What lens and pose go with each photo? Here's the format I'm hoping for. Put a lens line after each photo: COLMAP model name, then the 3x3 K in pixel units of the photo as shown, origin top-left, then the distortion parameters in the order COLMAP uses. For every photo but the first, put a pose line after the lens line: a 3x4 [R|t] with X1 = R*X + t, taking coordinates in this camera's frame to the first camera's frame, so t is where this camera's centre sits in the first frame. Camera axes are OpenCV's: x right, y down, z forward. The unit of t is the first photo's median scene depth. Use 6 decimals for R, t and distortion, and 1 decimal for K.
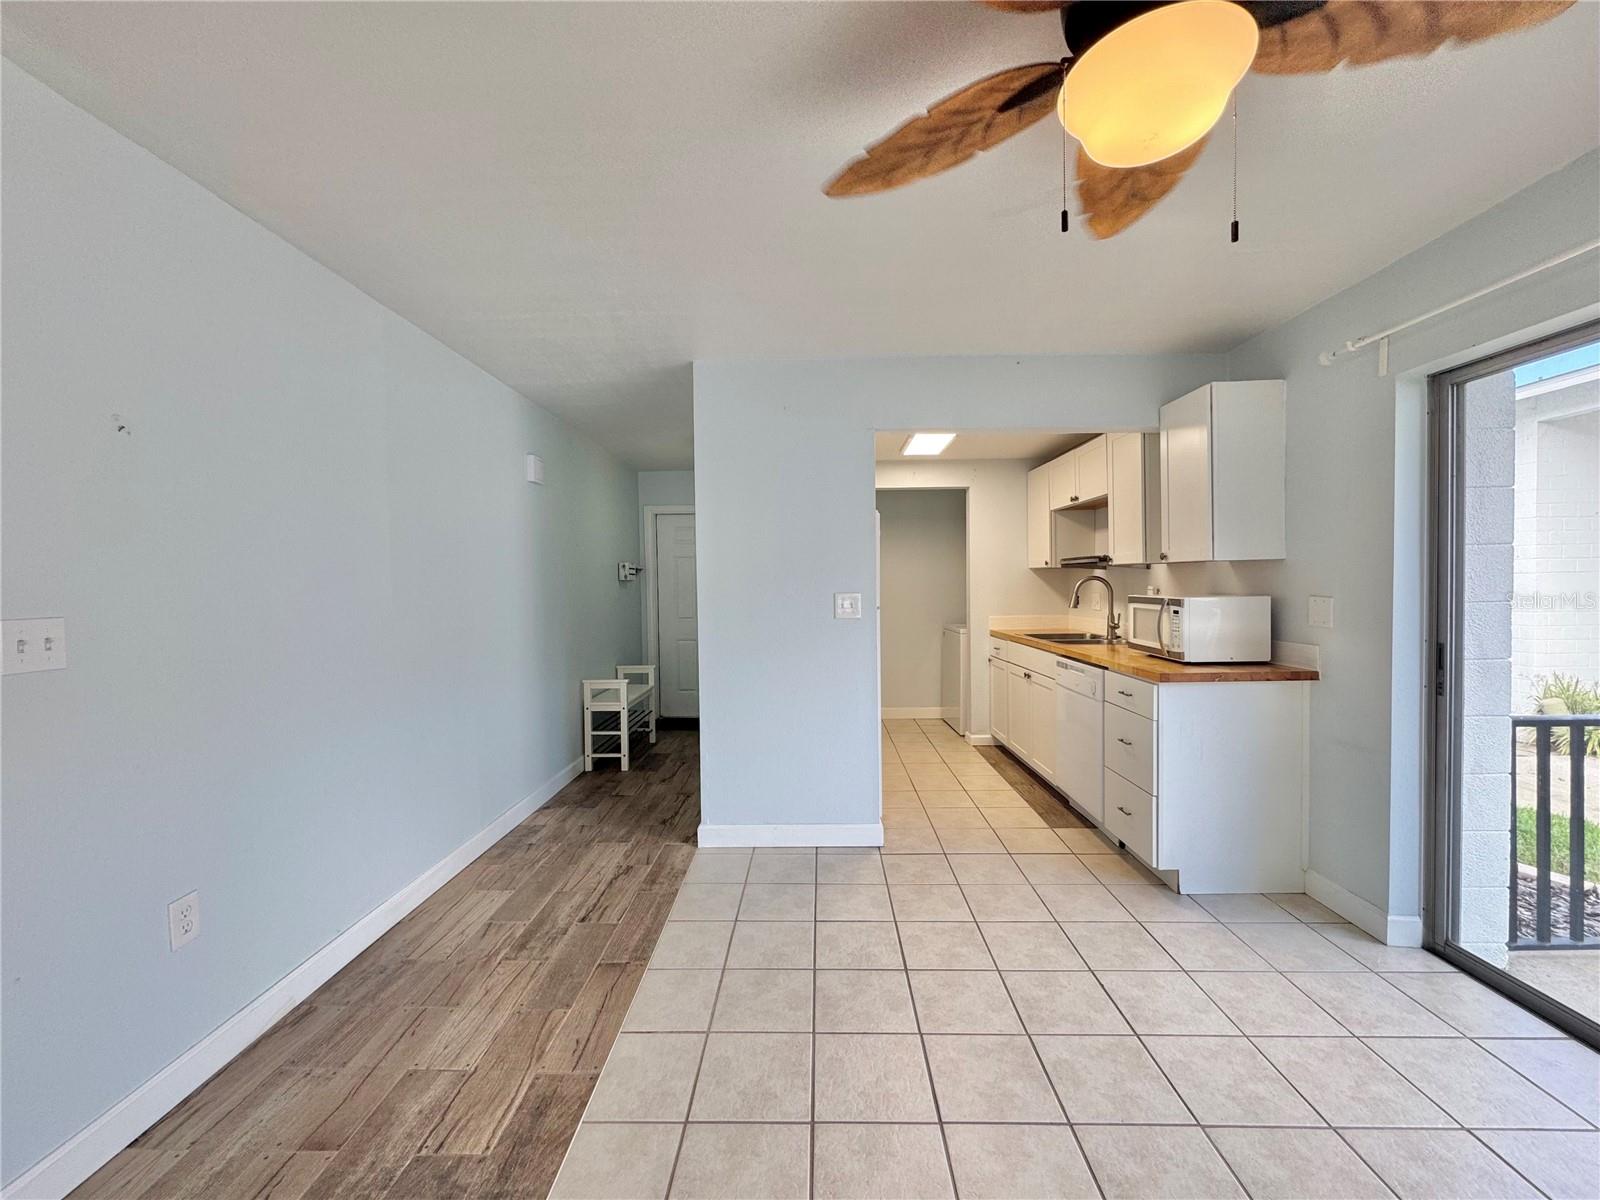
lens RADIAL K [[638.7, 0, 802.0], [0, 638.7, 599.4], [0, 0, 1]] dist [-0.002551, -0.000060]
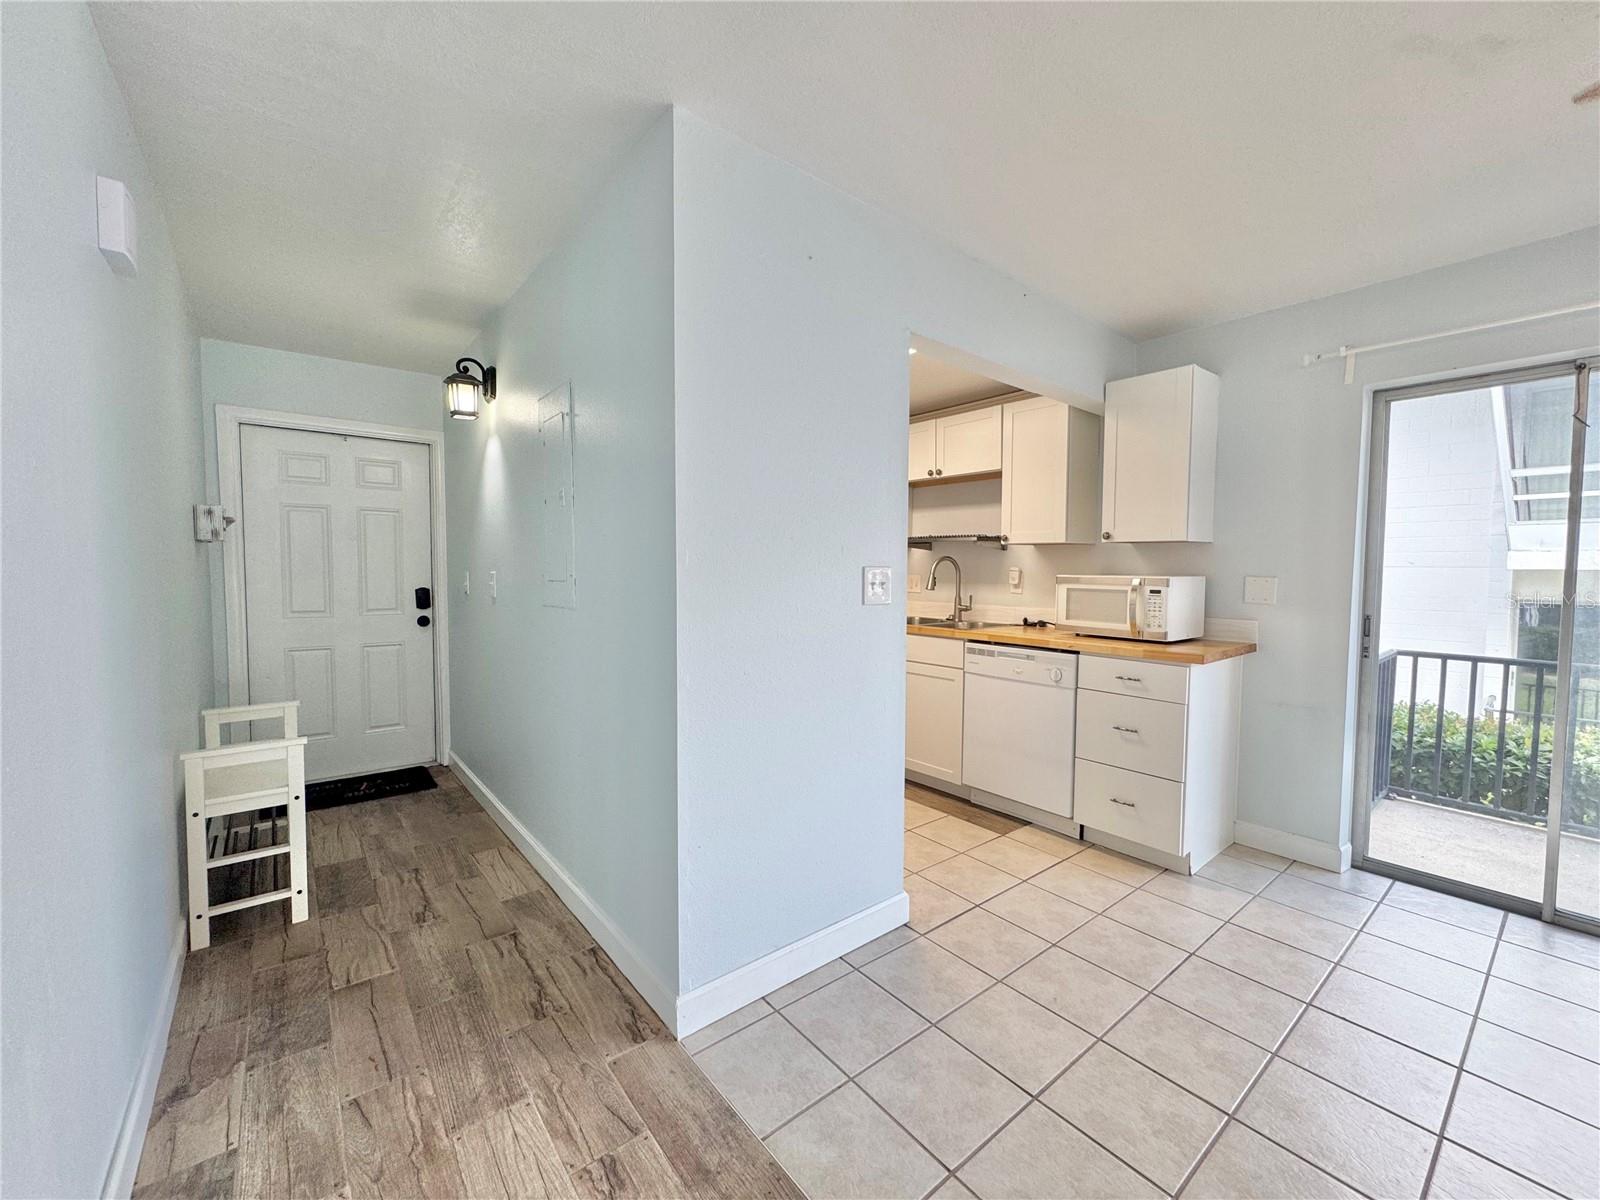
lens RADIAL K [[638.7, 0, 802.0], [0, 638.7, 599.4], [0, 0, 1]] dist [-0.002551, -0.000060]
pose [[0.765147, -0.012945, 0.643725, -0.363978], [-0.001011, 0.999772, 0.021306, 0.008711], [-0.643855, -0.016953, 0.764960, 0.462556]]
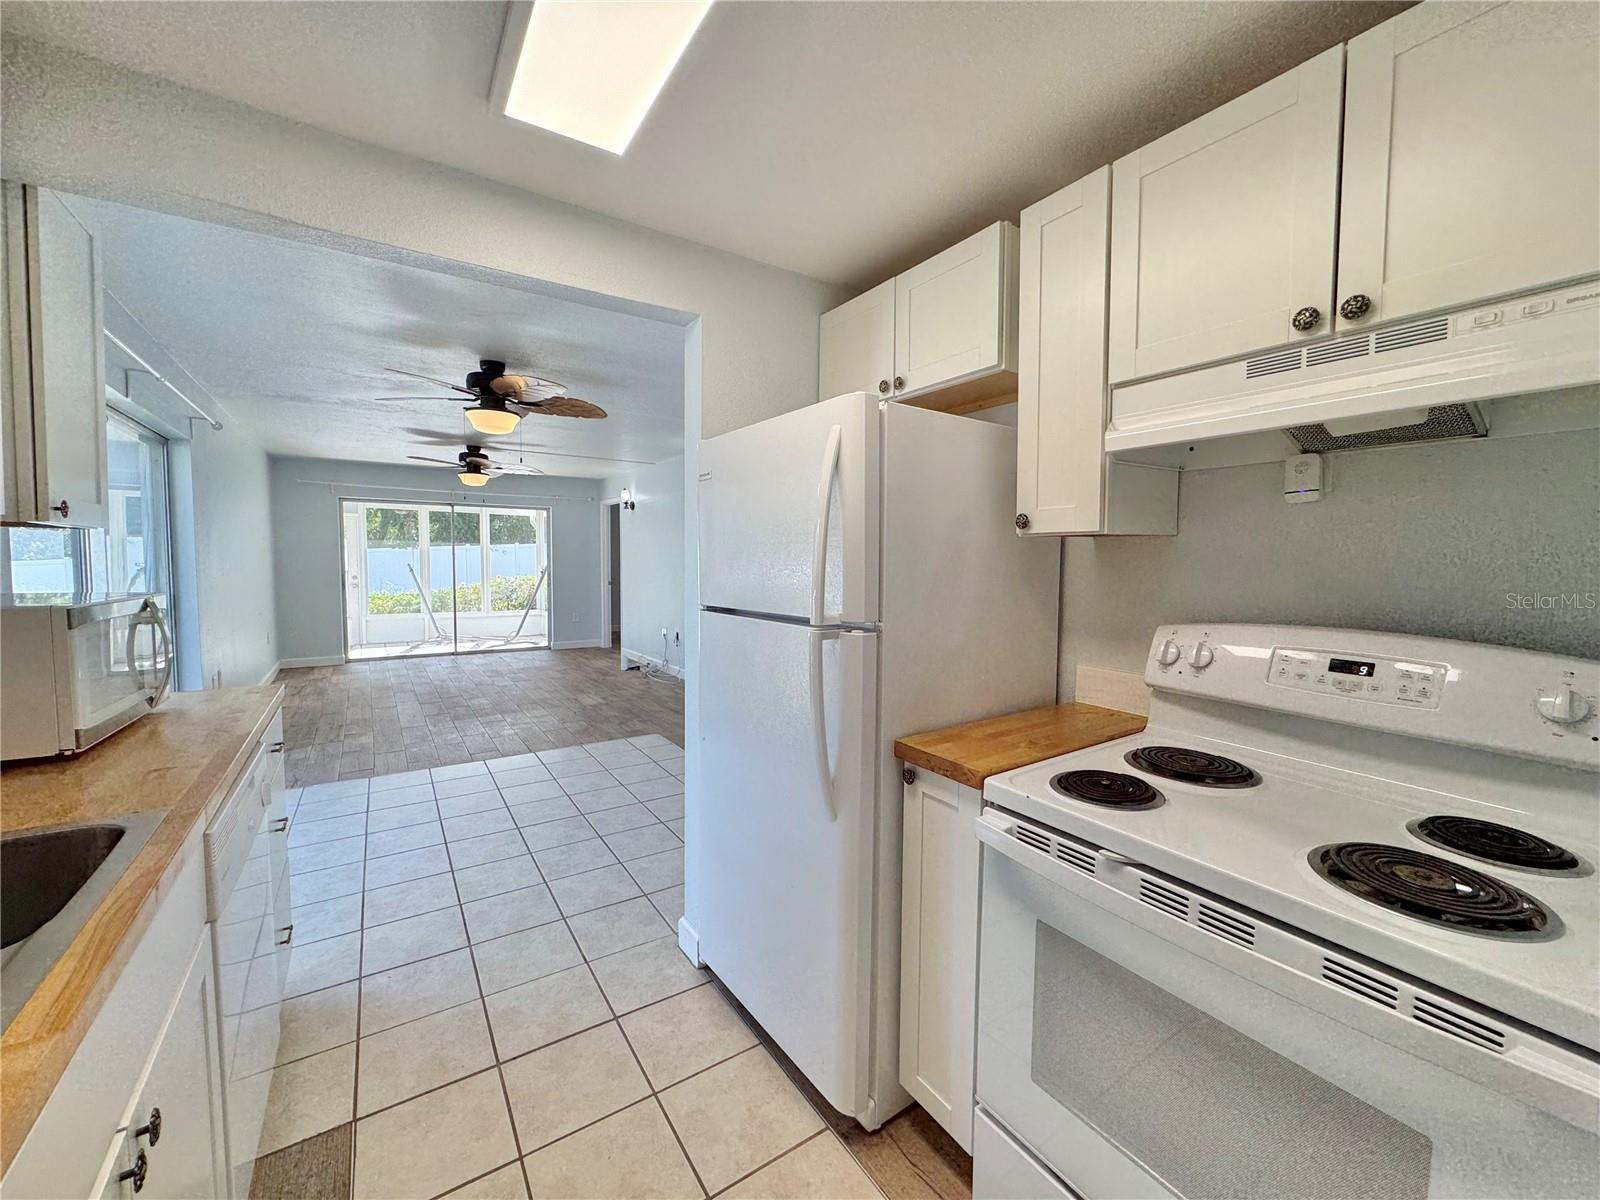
lens RADIAL K [[637.5, 0, 802.3], [0, 637.5, 599.6], [0, 0, 1]] dist [-0.003626, 0.000547]
pose [[-0.817111, 0.043821, -0.574812, 0.343814], [-0.012034, 0.995593, 0.093005, -0.044255], [0.576355, 0.082912, -0.812983, 1.388225]]
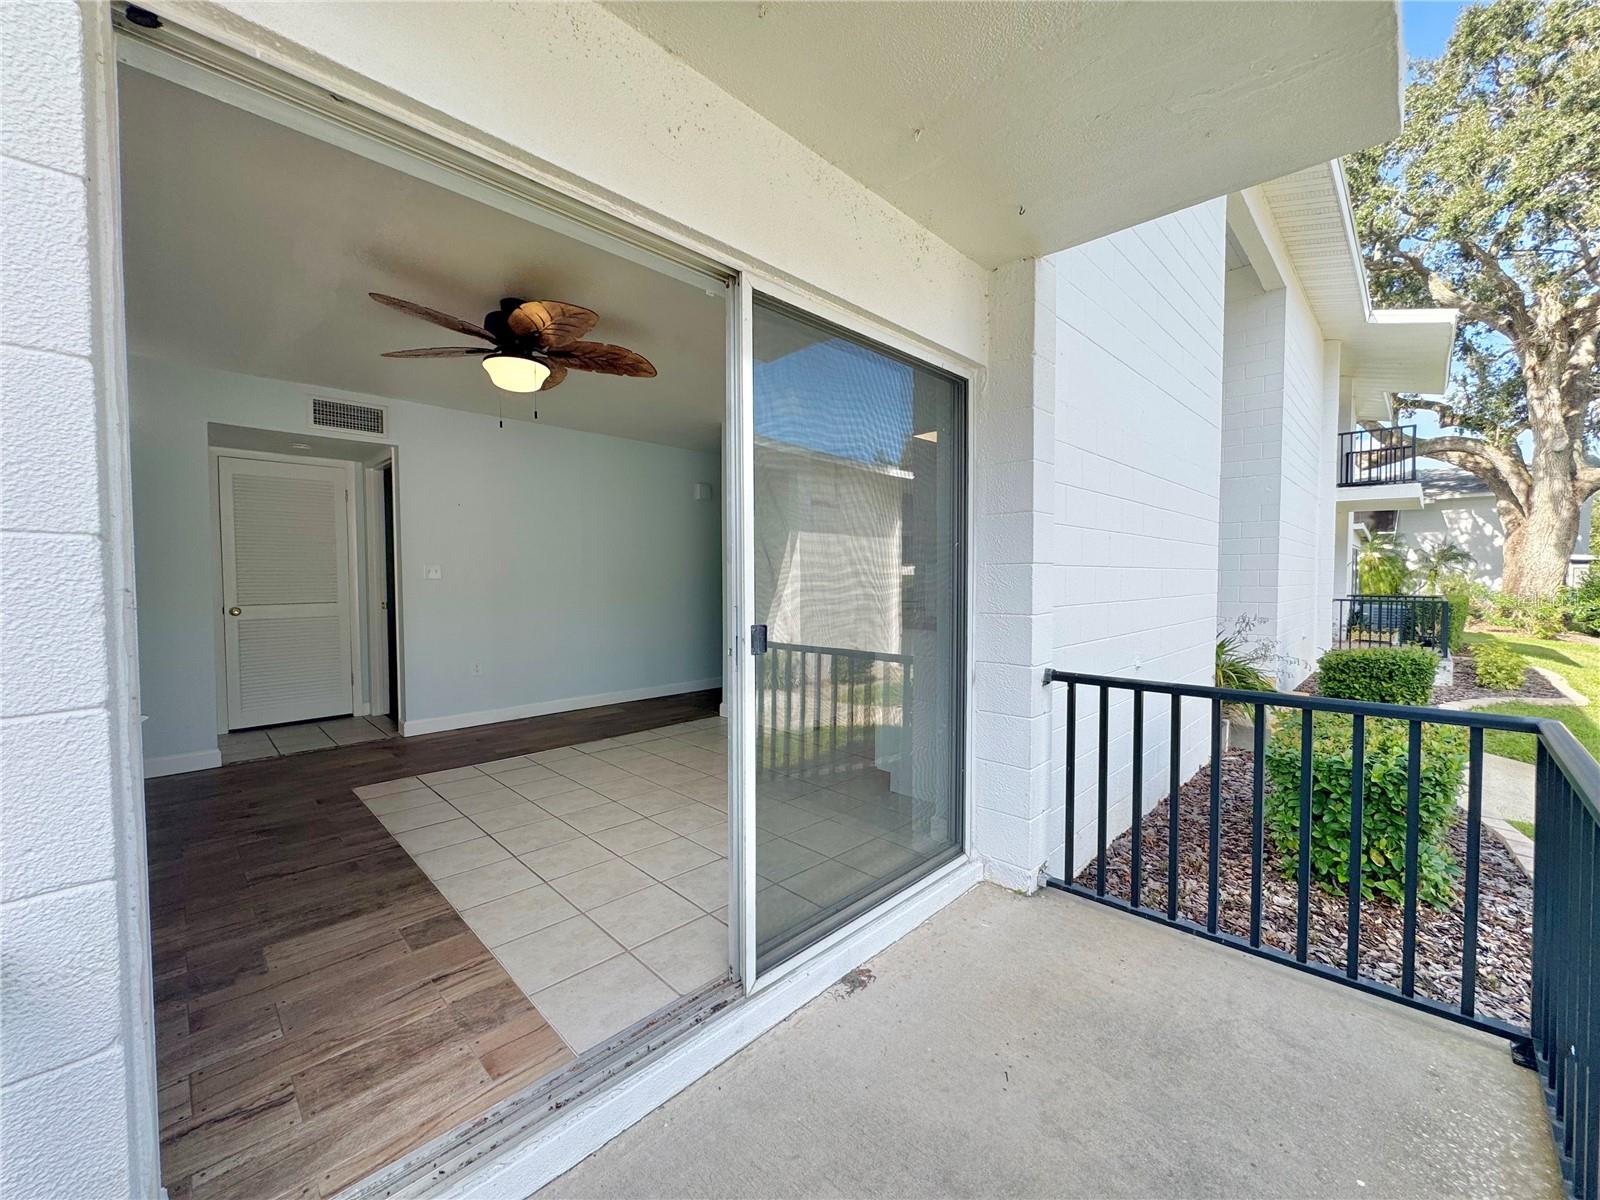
lens RADIAL K [[637.5, 0, 802.3], [0, 637.5, 599.6], [0, 0, 1]] dist [-0.003626, 0.000547]
pose [[0.725330, 0.040152, -0.687229, 0.977732], [-0.027926, 0.999192, 0.028905, 0.025713], [0.687834, -0.001774, 0.725865, -0.052477]]
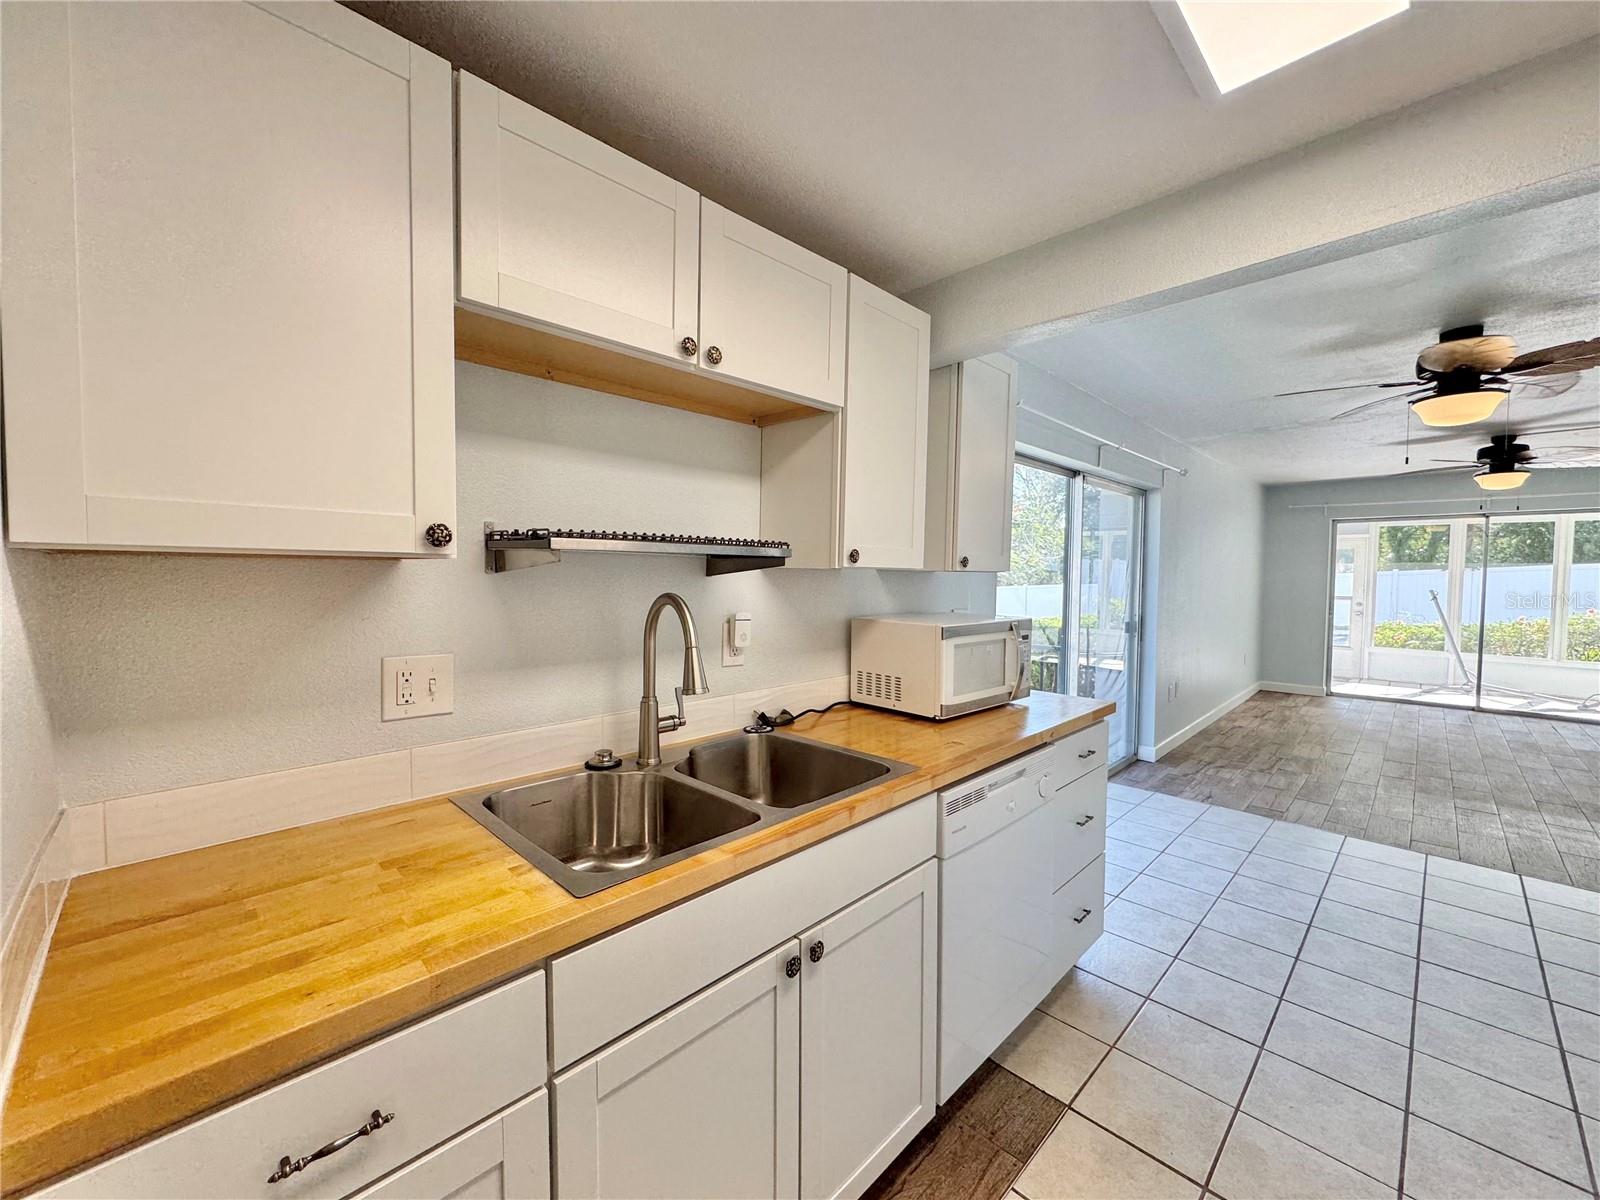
lens RADIAL K [[638.7, 0, 802.0], [0, 638.7, 599.4], [0, 0, 1]] dist [-0.002551, -0.000060]
pose [[-0.722280, -0.018401, 0.691356, 0.189978], [0.022633, 0.998482, 0.050222, -0.055326], [-0.691231, 0.051922, -0.720767, 1.355670]]
